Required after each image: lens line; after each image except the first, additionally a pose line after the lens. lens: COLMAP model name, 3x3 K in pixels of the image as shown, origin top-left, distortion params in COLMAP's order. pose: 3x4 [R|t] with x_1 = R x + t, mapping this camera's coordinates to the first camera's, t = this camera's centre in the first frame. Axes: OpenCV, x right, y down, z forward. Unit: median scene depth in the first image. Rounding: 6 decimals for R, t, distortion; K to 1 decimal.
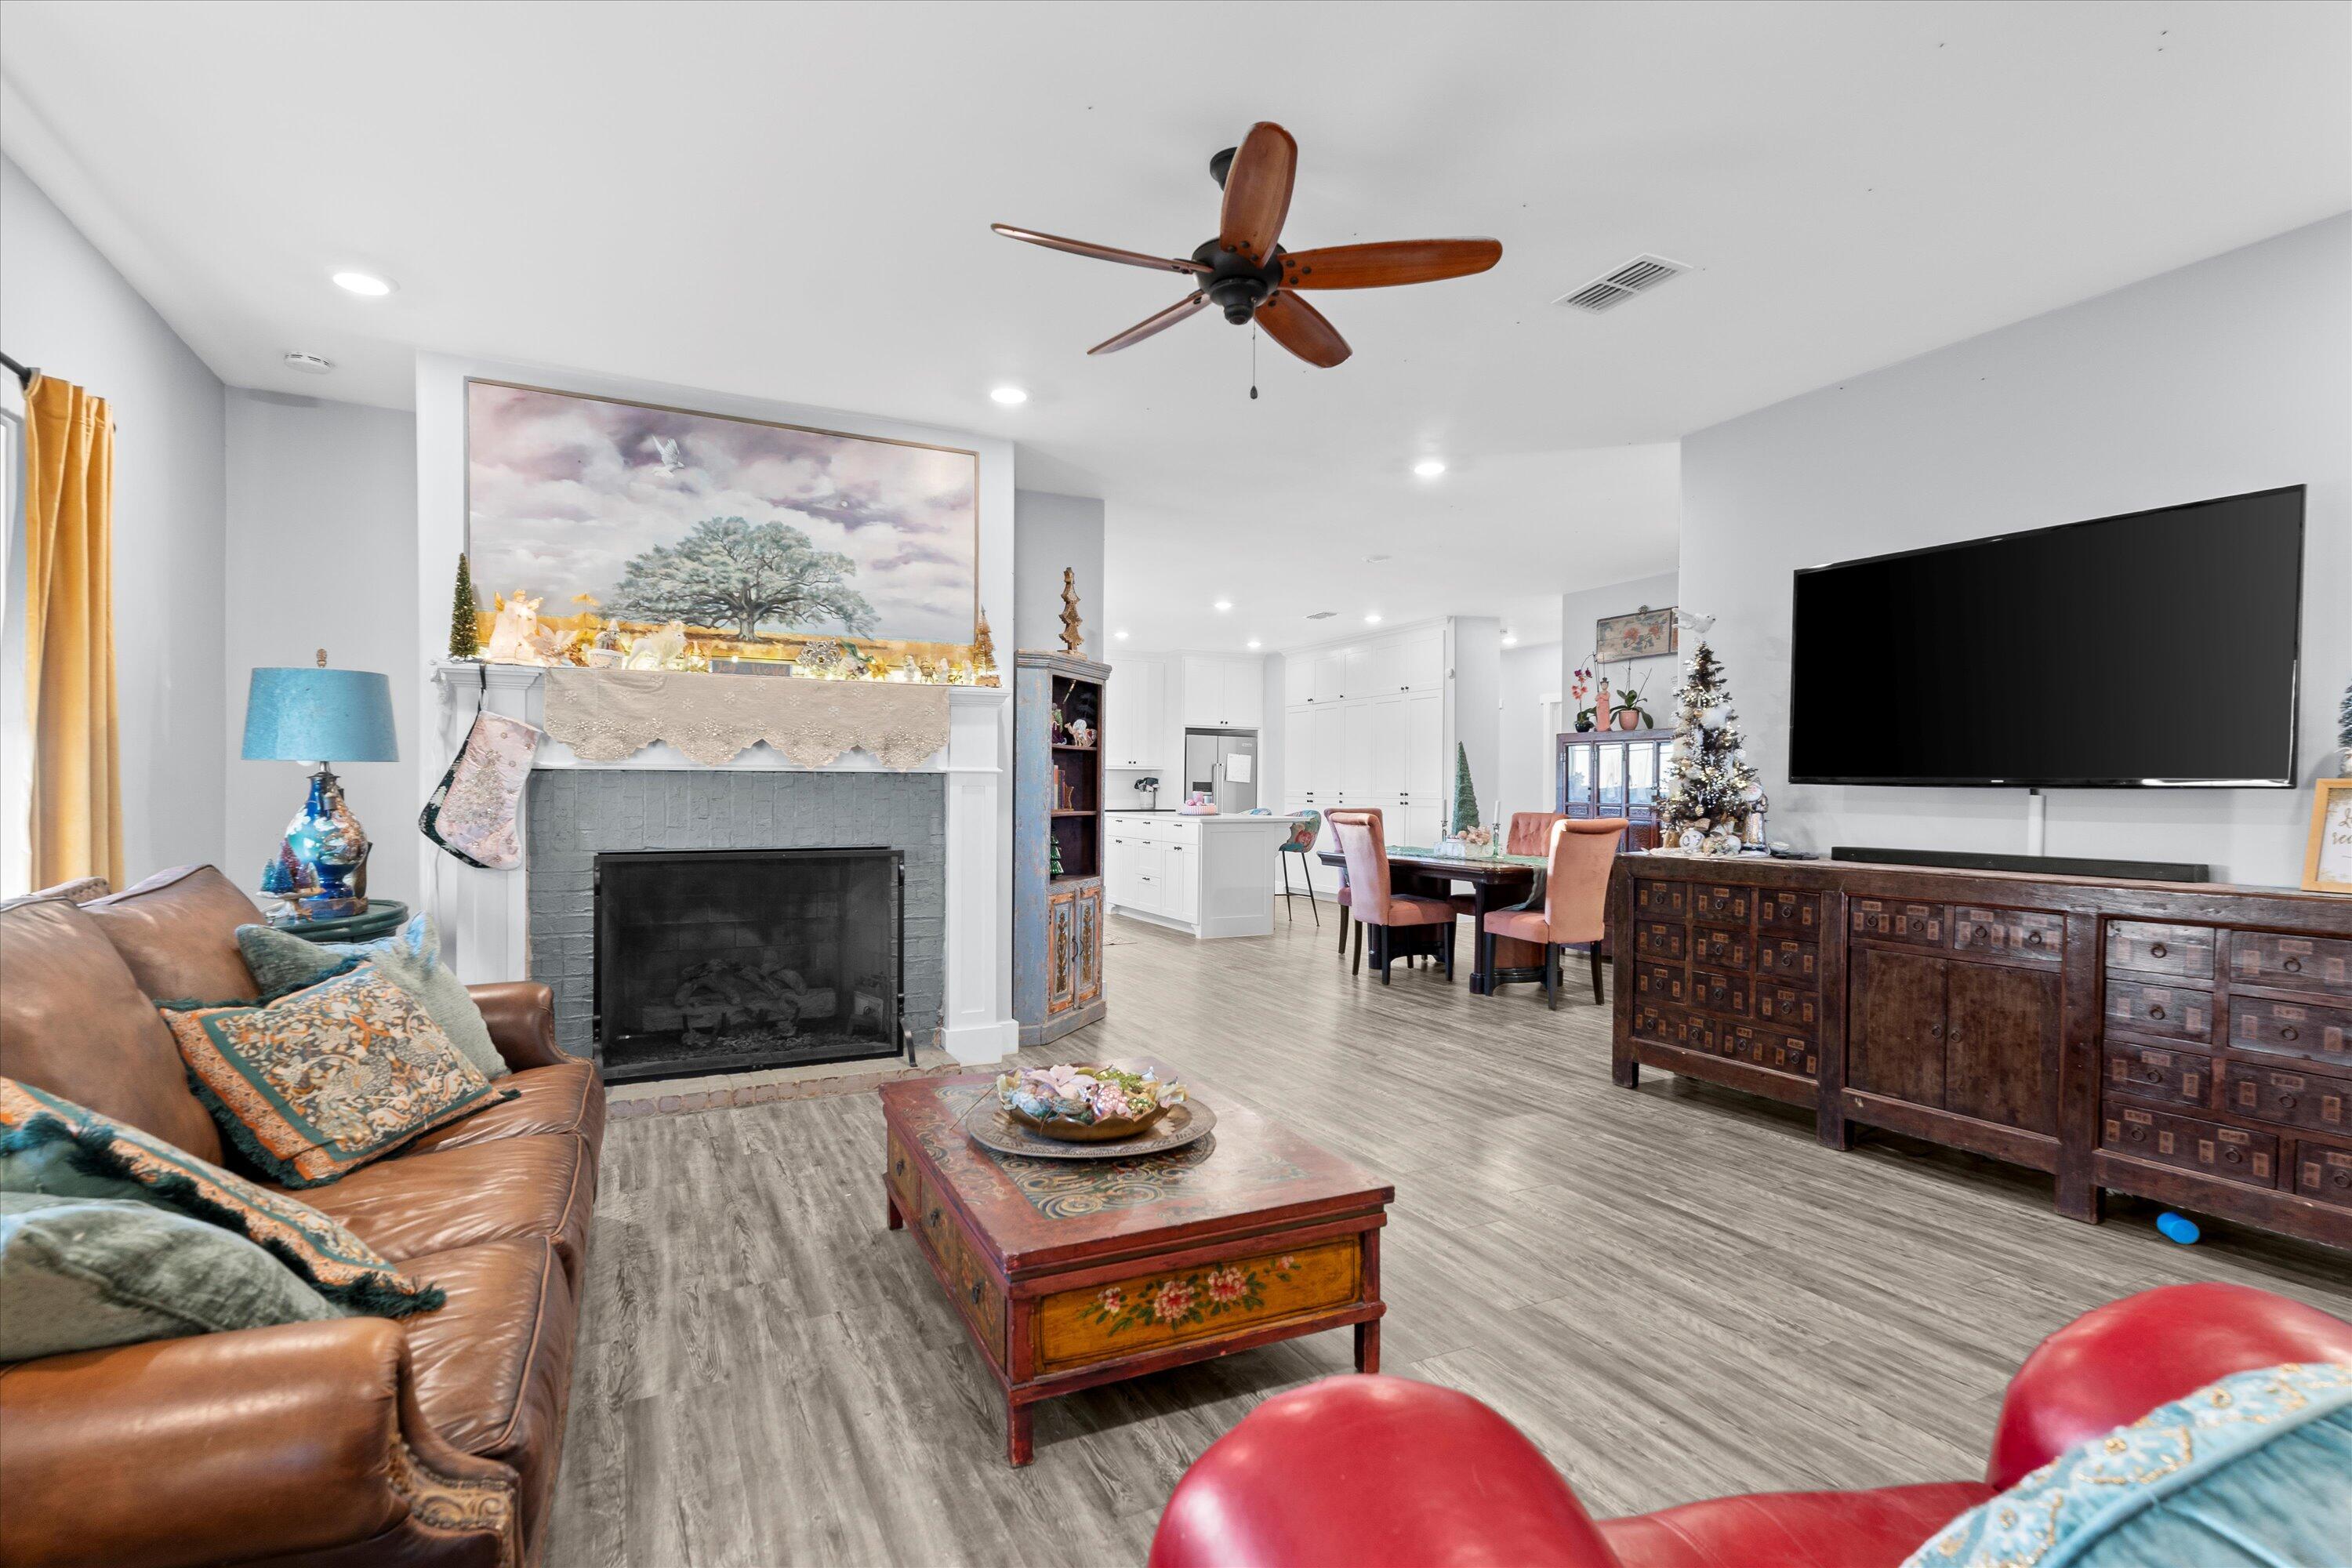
lens RADIAL K [[1115.2, 0, 1168.4], [0, 1115.2, 805.4], [0, 0, 1]] dist [0.008485, 0.000313]
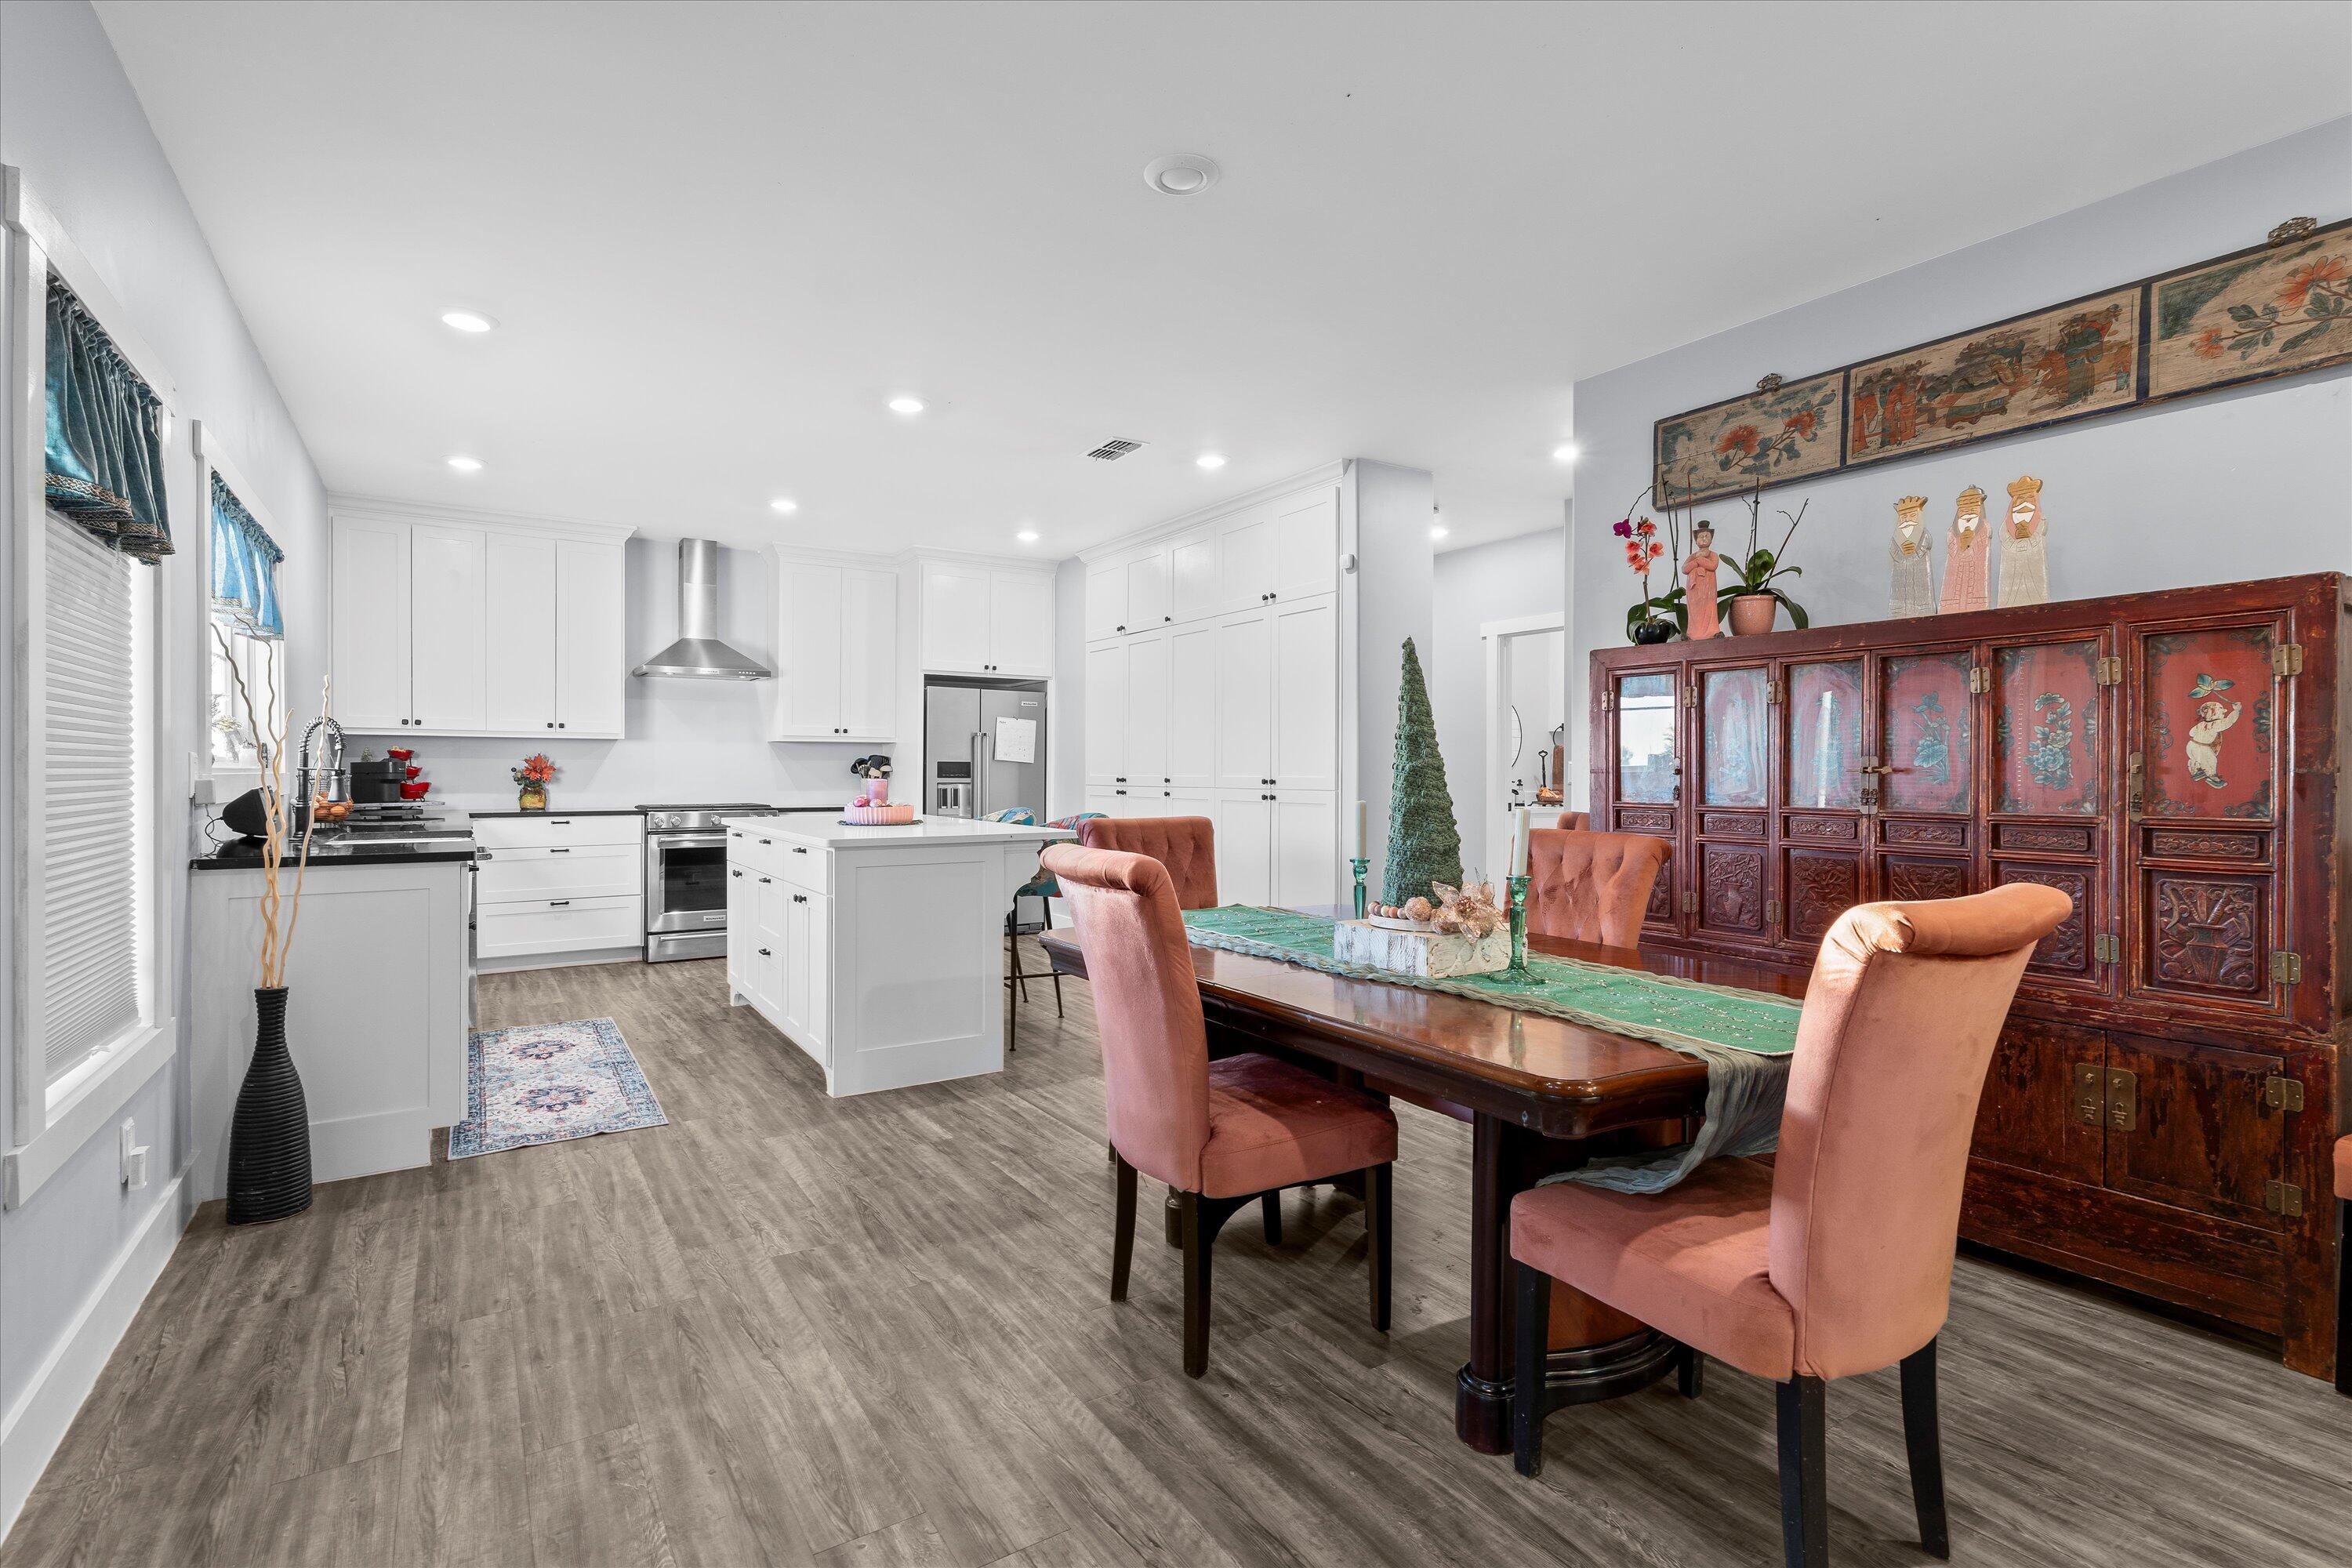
lens RADIAL K [[1115.2, 0, 1181.9], [0, 1115.2, 778.2], [0, 0, 1]] dist [0.008485, 0.000313]
pose [[0.992915, -0.001872, 0.118812, 0.130527], [0.002997, 0.999952, -0.009287, -0.009085], [-0.118789, 0.009578, 0.992873, 0.576733]]
